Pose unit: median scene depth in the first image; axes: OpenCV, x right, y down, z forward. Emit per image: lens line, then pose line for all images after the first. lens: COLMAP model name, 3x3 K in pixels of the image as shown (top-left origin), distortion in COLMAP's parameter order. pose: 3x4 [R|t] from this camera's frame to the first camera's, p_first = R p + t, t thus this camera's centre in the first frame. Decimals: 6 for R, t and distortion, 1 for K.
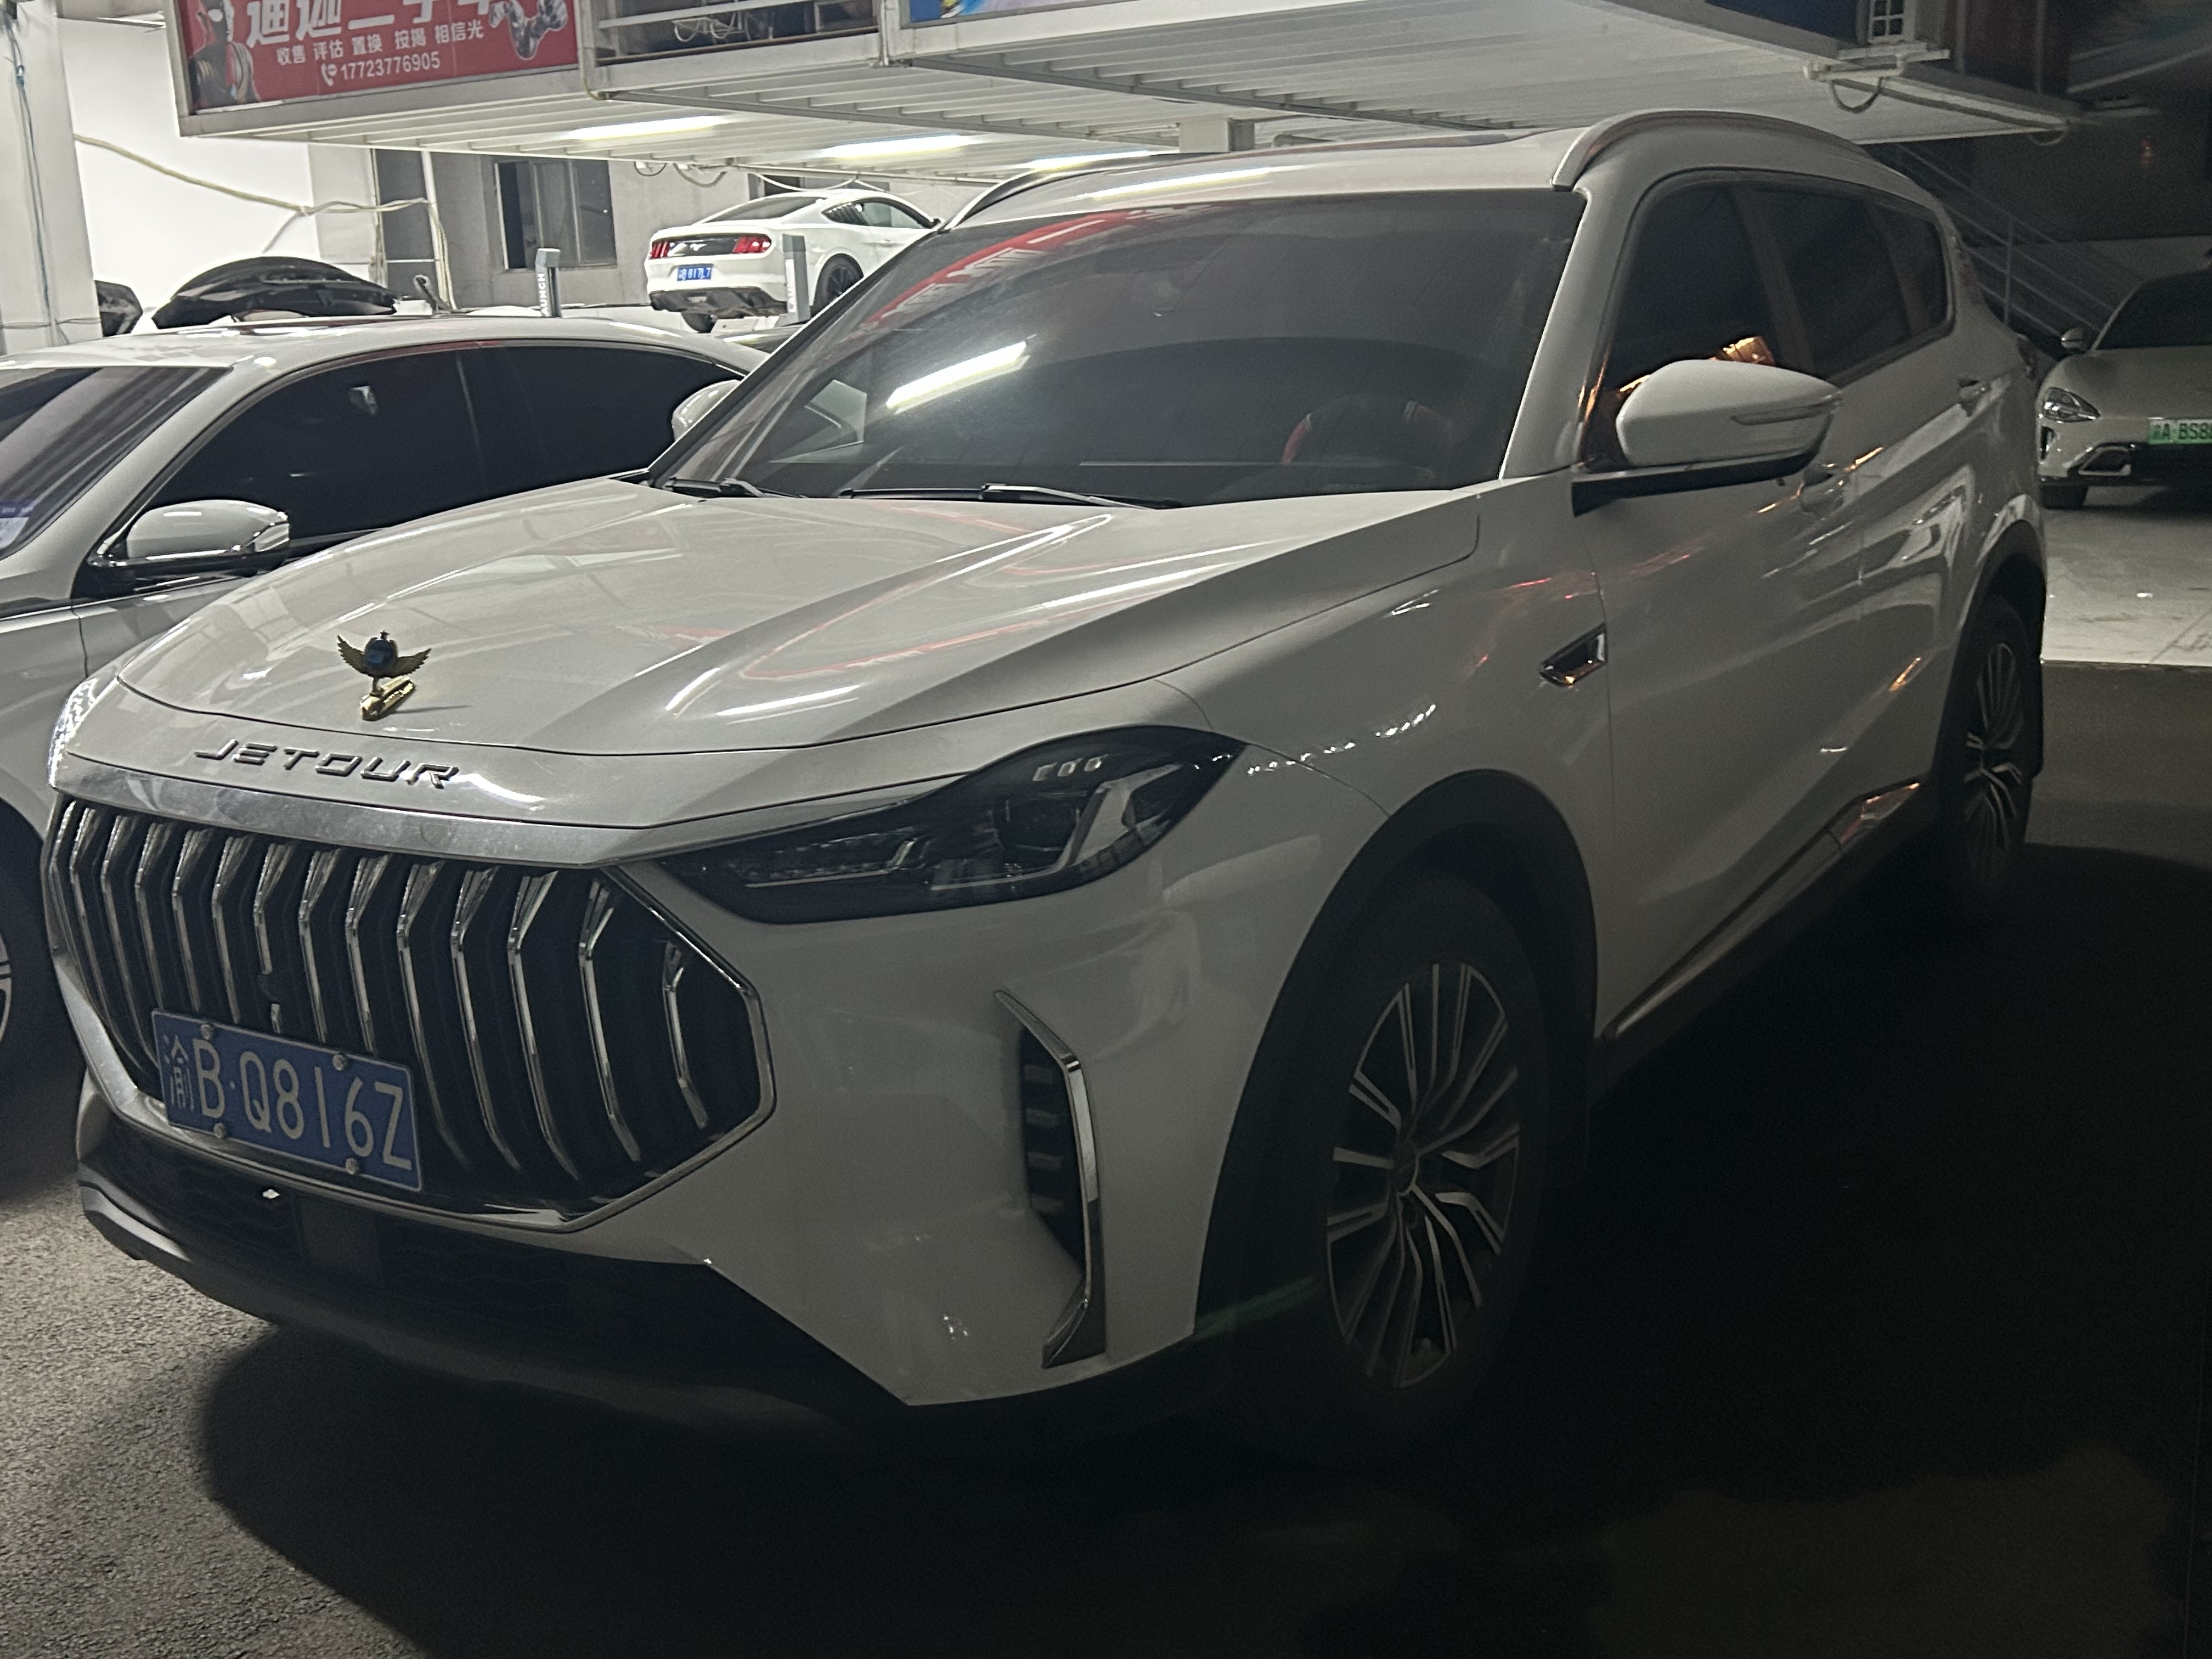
lens RADIAL K [[2202.5, 0, 1106.0], [0, 2202.5, 829.5], [0, 0, 1]] dist [-0.003194, -0.008919]
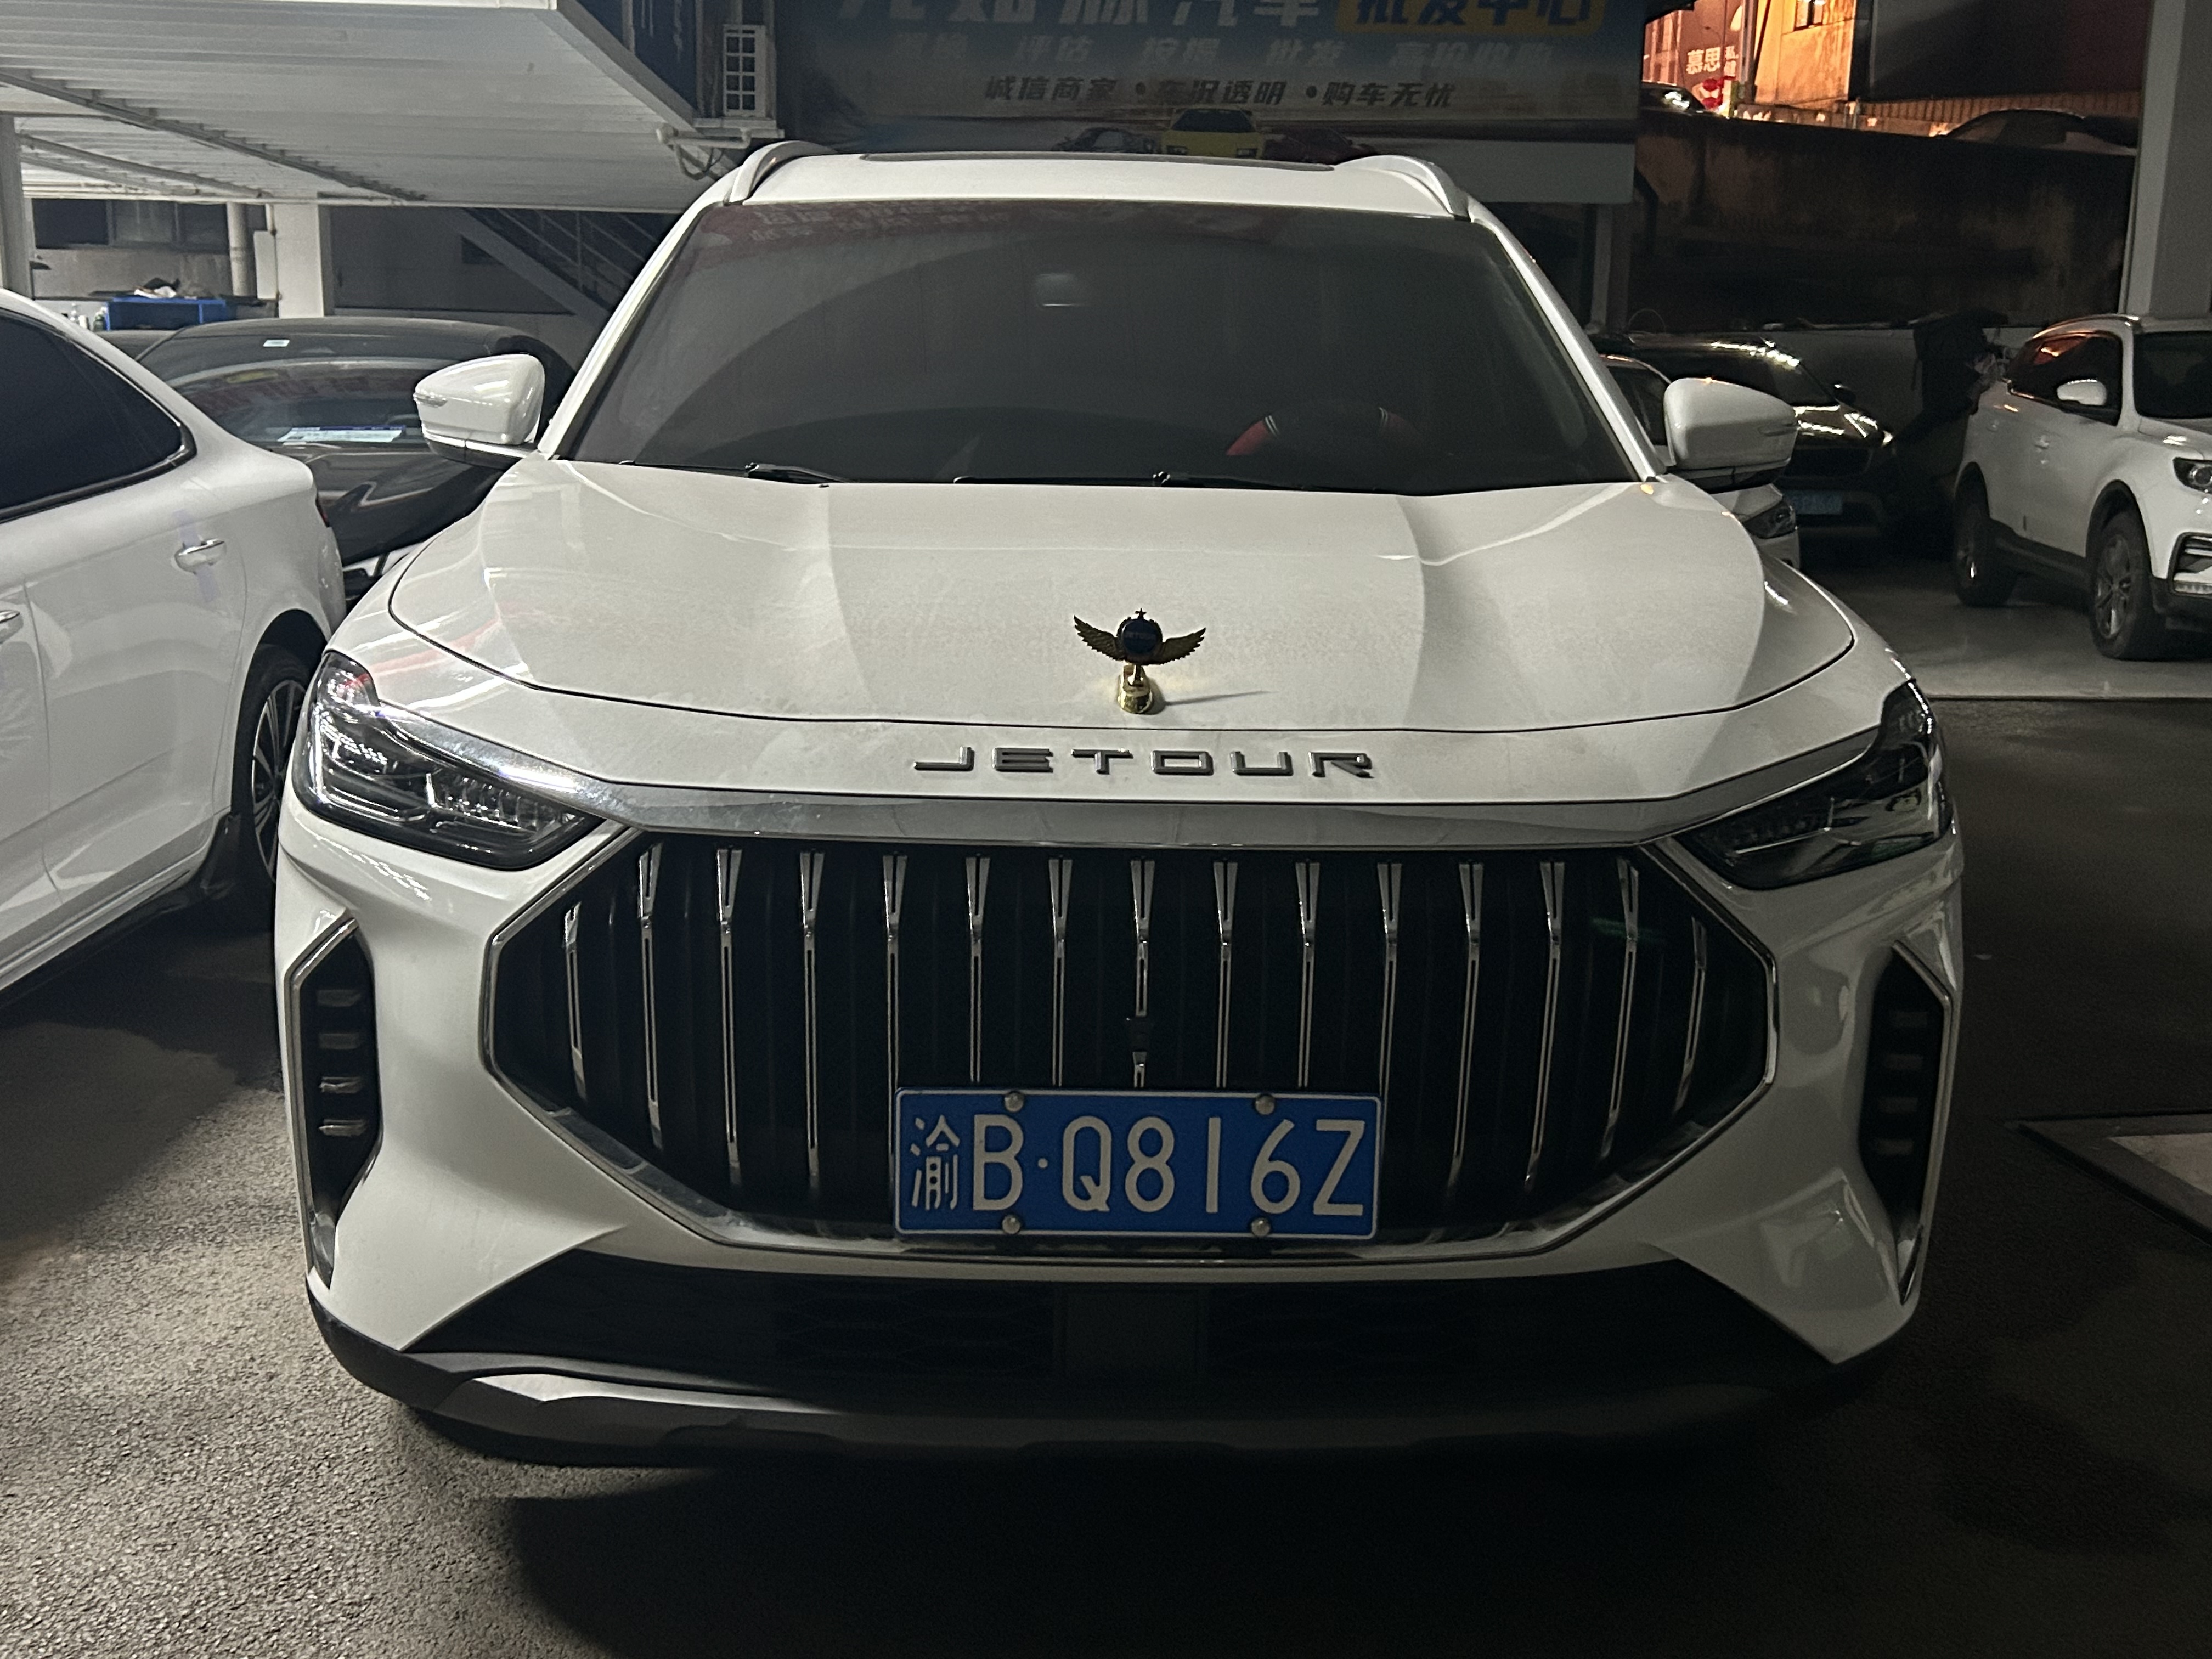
lens RADIAL K [[2206.2, 0, 1106.0], [0, 2206.2, 829.5], [0, 0, 1]] dist [0.094672, -0.162079]
pose [[0.822850, -0.060354, 0.565045, -0.833272], [0.077042, 0.997012, -0.005699, -0.000855], [-0.563013, 0.048222, 0.825040, 0.303986]]
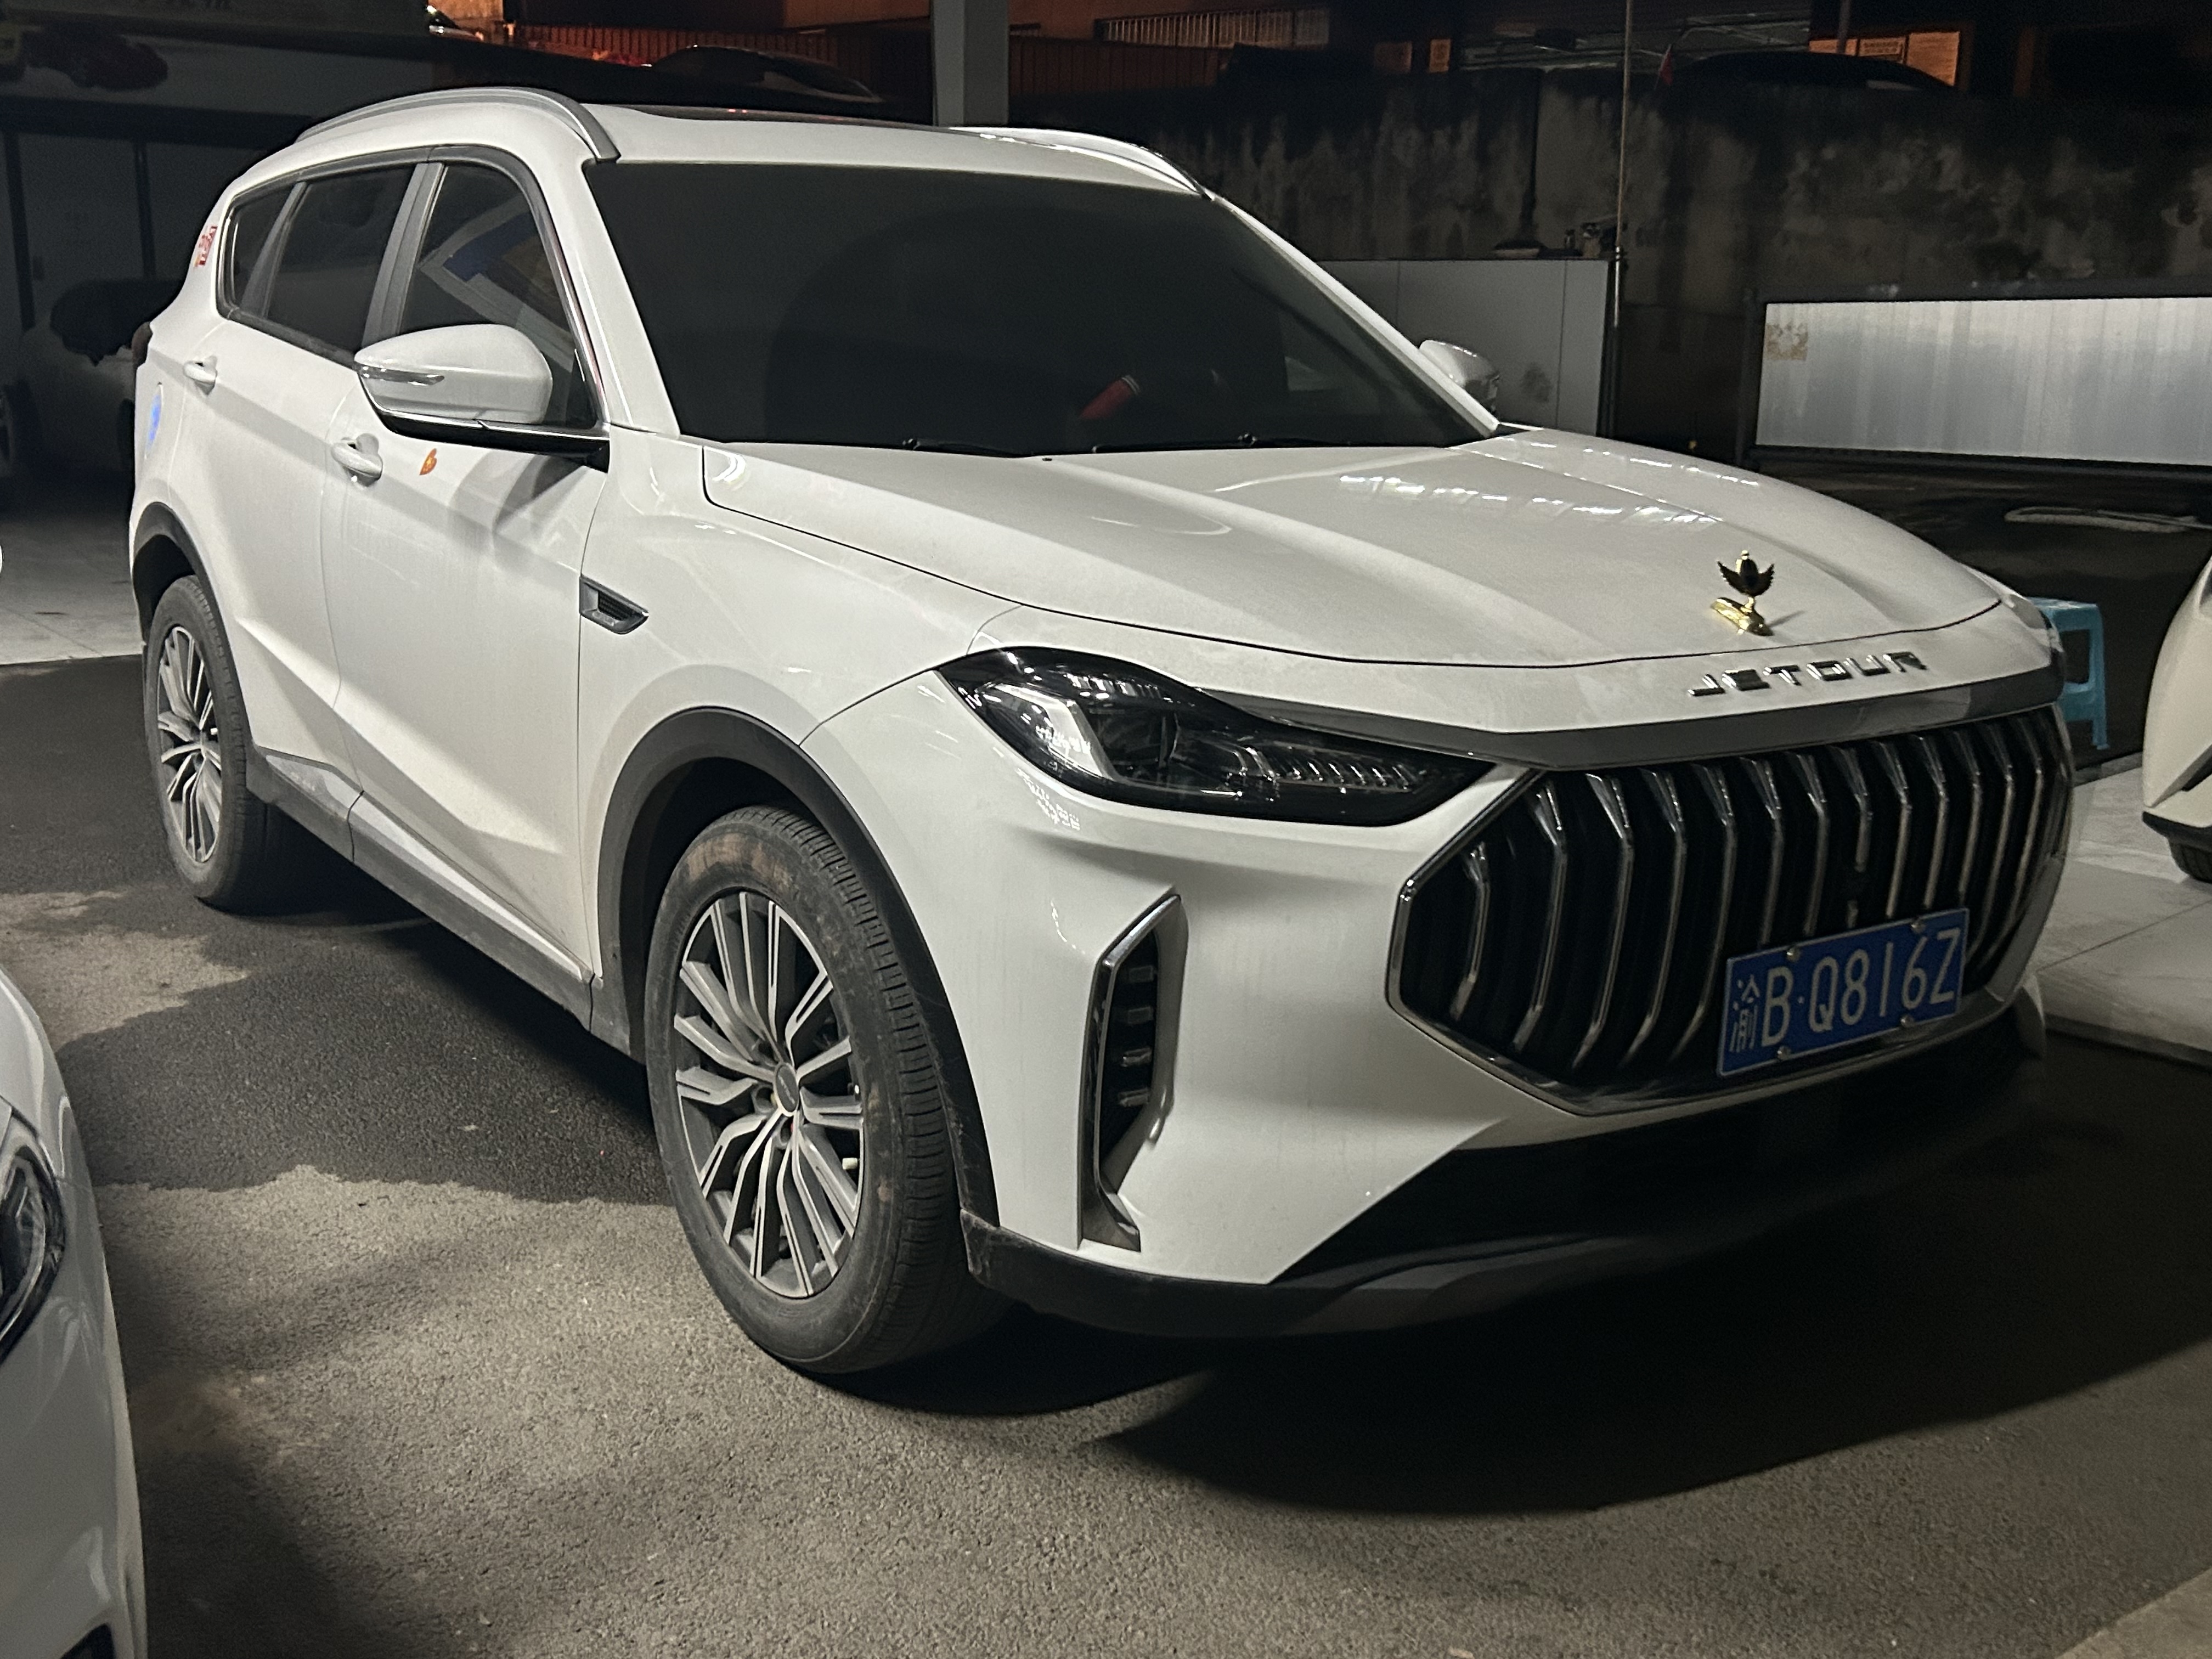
lens RADIAL K [[2202.5, 0, 1106.0], [0, 2202.5, 829.5], [0, 0, 1]] dist [-0.003194, -0.008919]
pose [[0.375976, -0.165137, 0.911796, -1.435639], [0.171750, 0.979361, 0.106554, -0.125414], [-0.910574, 0.116539, 0.396578, 0.878969]]
